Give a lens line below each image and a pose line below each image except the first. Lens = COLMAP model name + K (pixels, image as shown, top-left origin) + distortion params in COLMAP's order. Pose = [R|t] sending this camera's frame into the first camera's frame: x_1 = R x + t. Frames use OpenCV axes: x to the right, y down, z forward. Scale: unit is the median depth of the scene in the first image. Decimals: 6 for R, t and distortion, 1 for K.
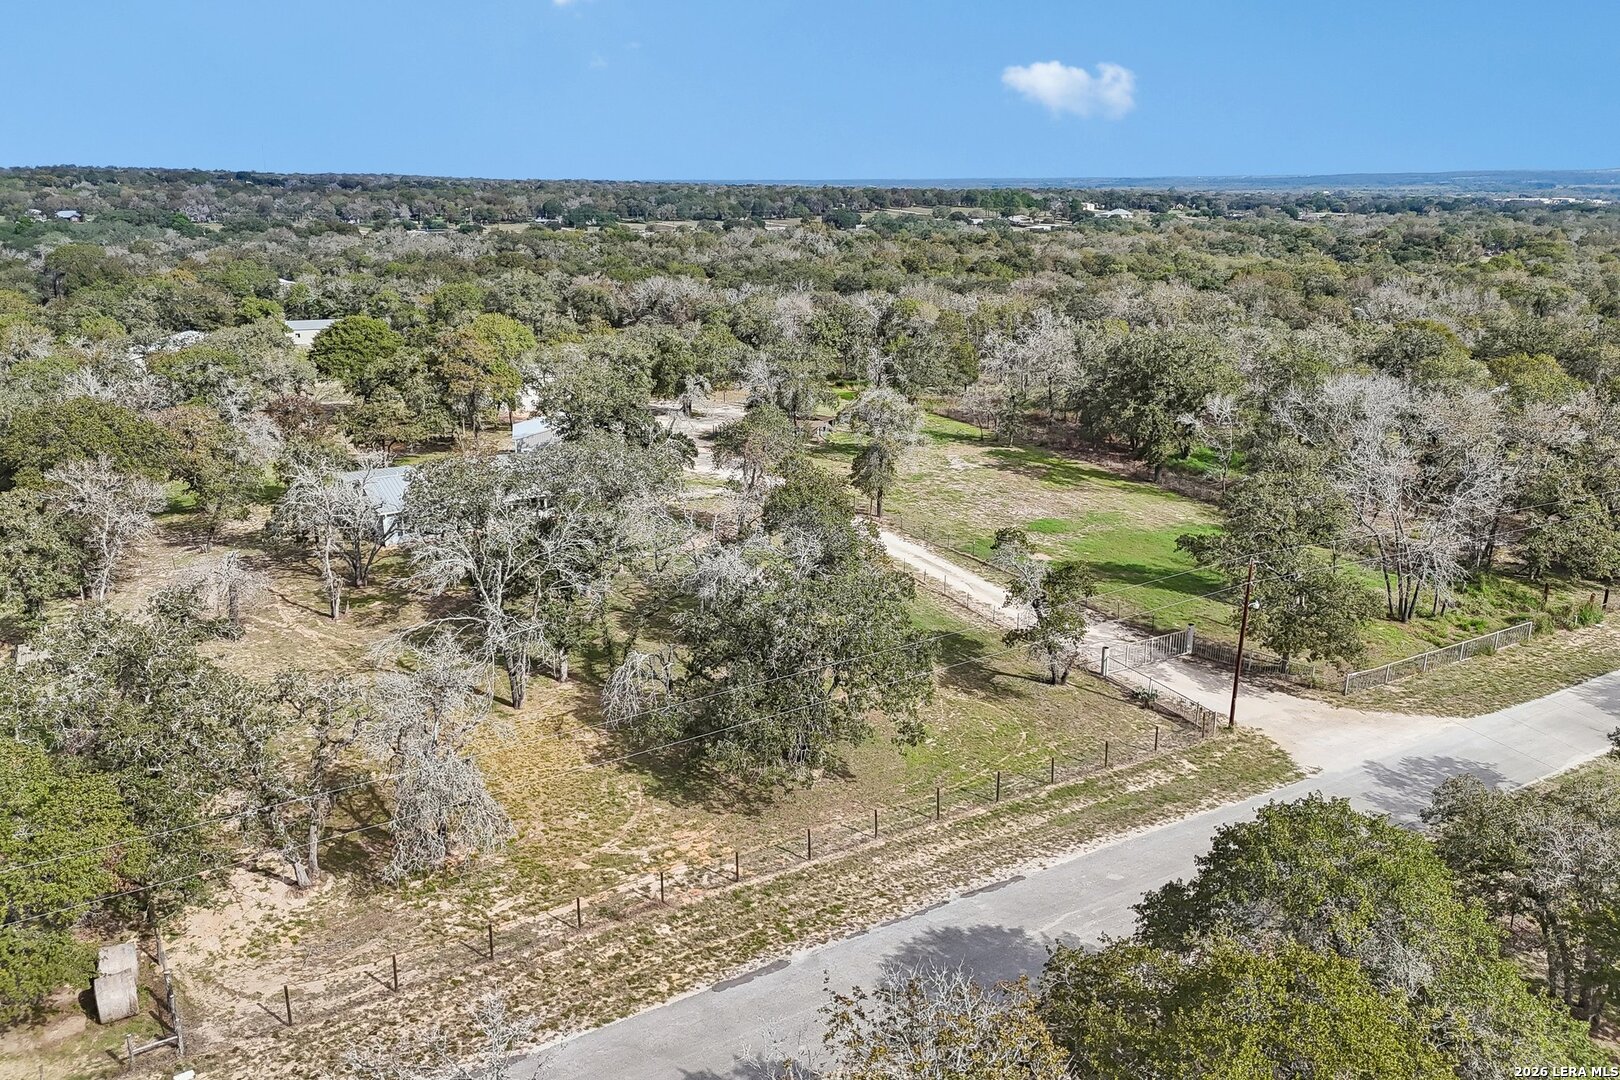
lens RADIAL K [[1132.5, 0, 808.7], [0, 1132.5, 536.7], [0, 0, 1]] dist [0.003993, 0.001170]
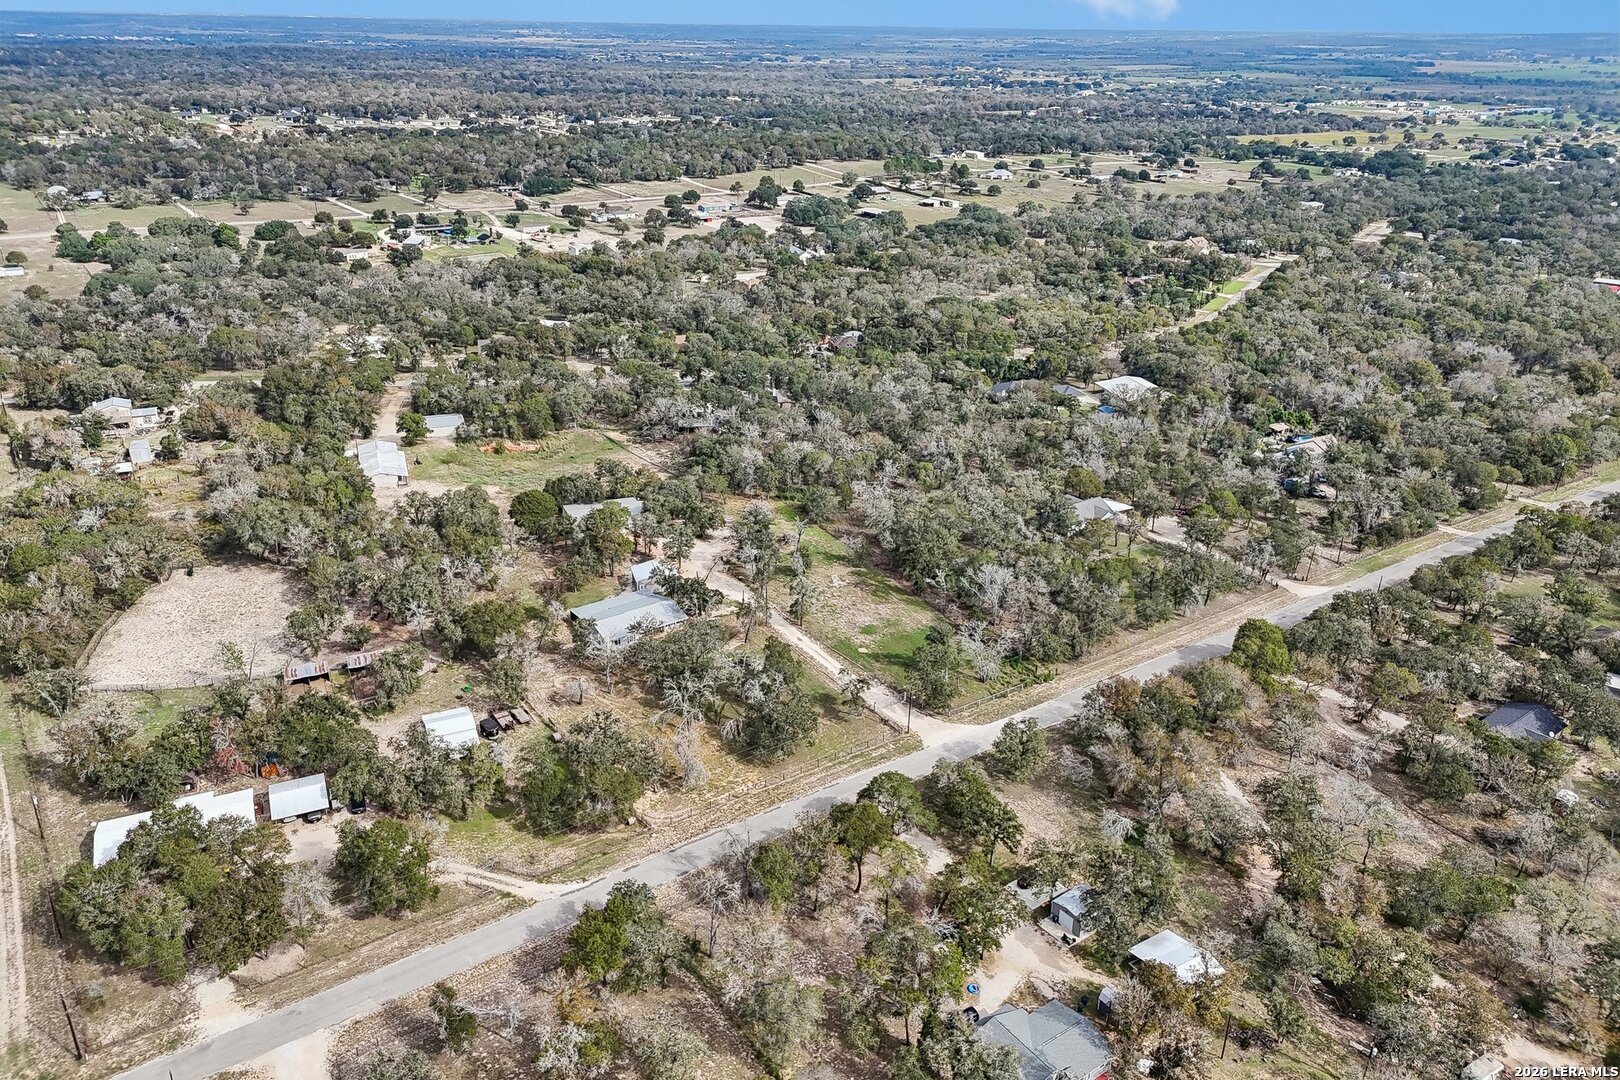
lens RADIAL K [[1132.5, 0, 810.7], [0, 1132.5, 542.5], [0, 0, 1]] dist [0.003993, 0.001170]
pose [[0.997430, -0.020785, 0.068573, -0.114840], [0.010528, 0.989127, 0.146684, -0.801769], [-0.070876, -0.145585, 0.986804, -1.998297]]
